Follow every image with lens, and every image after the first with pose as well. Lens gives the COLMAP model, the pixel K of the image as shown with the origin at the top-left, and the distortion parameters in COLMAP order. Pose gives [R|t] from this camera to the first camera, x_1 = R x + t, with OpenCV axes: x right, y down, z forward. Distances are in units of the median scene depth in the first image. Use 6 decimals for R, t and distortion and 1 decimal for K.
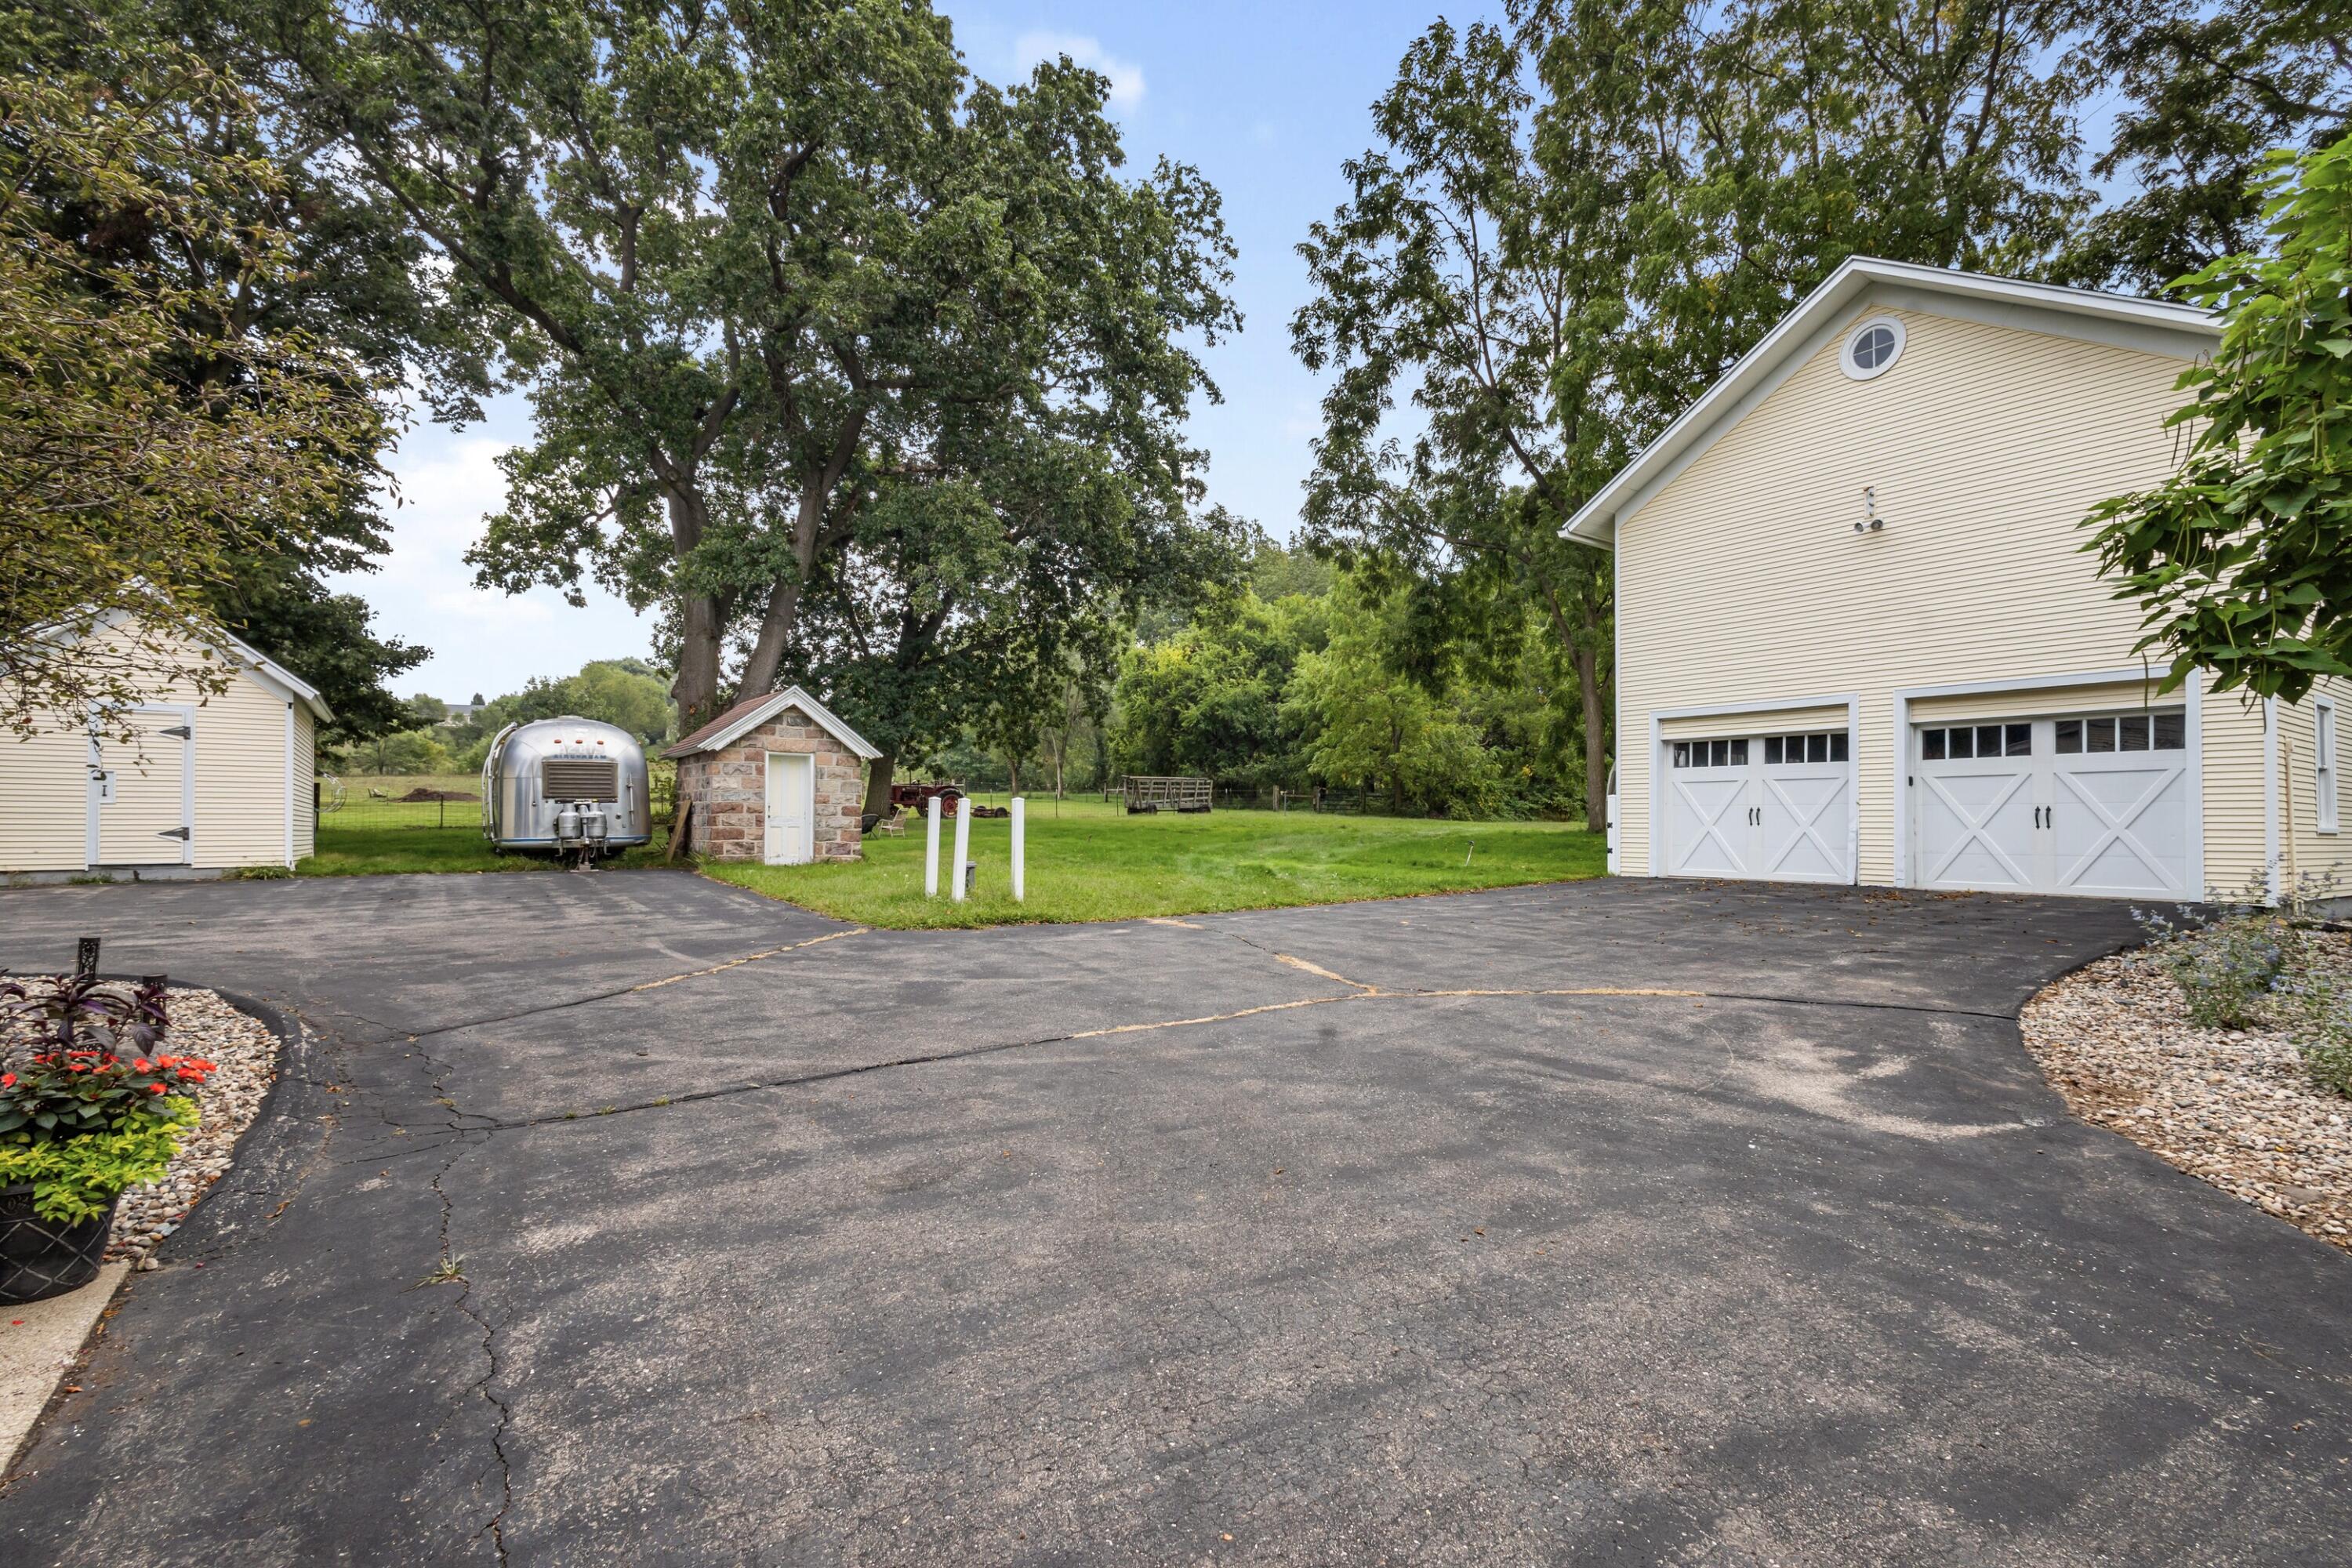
lens RADIAL K [[1102.7, 0, 1185.3], [0, 1102.7, 793.5], [0, 0, 1]] dist [0.004254, 0.000247]
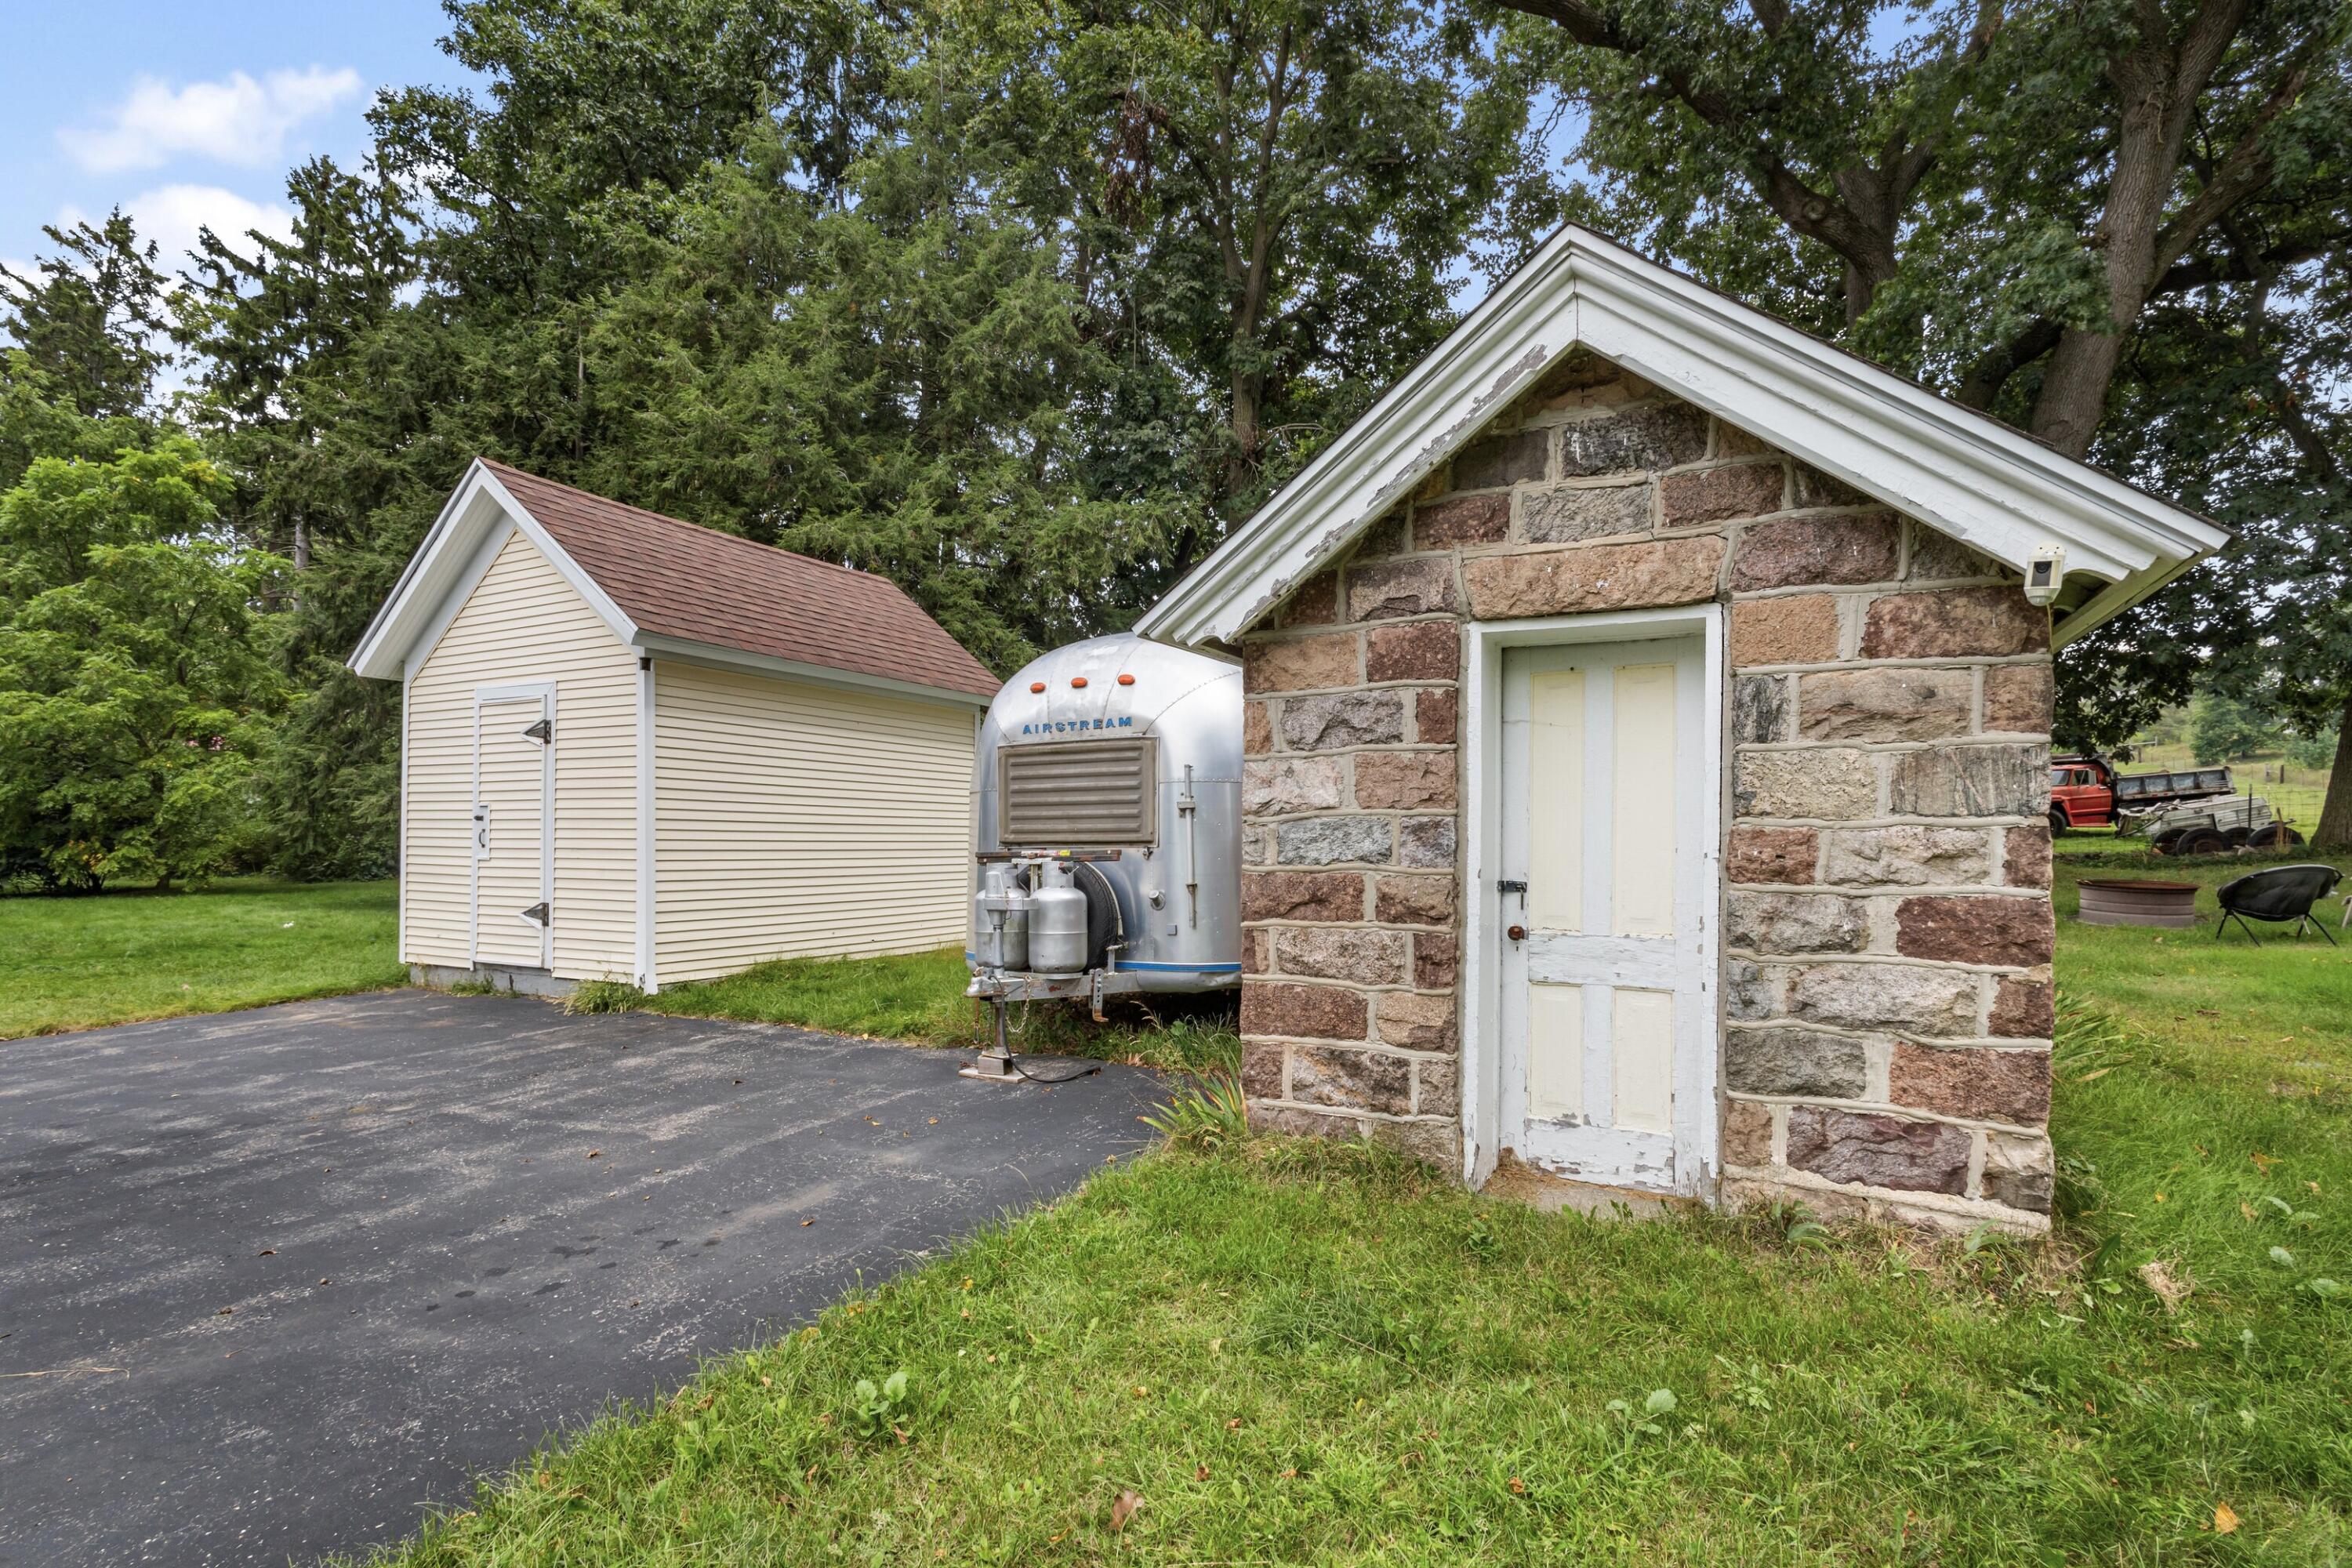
lens RADIAL K [[1102.7, 0, 1207.5], [0, 1102.7, 840.3], [0, 0, 1]] dist [0.004254, 0.000247]
pose [[0.436567, 0.005183, -0.899657, -0.208838], [0.021398, 0.999641, 0.016143, -0.002074], [0.899417, -0.026298, 0.436299, 0.841225]]
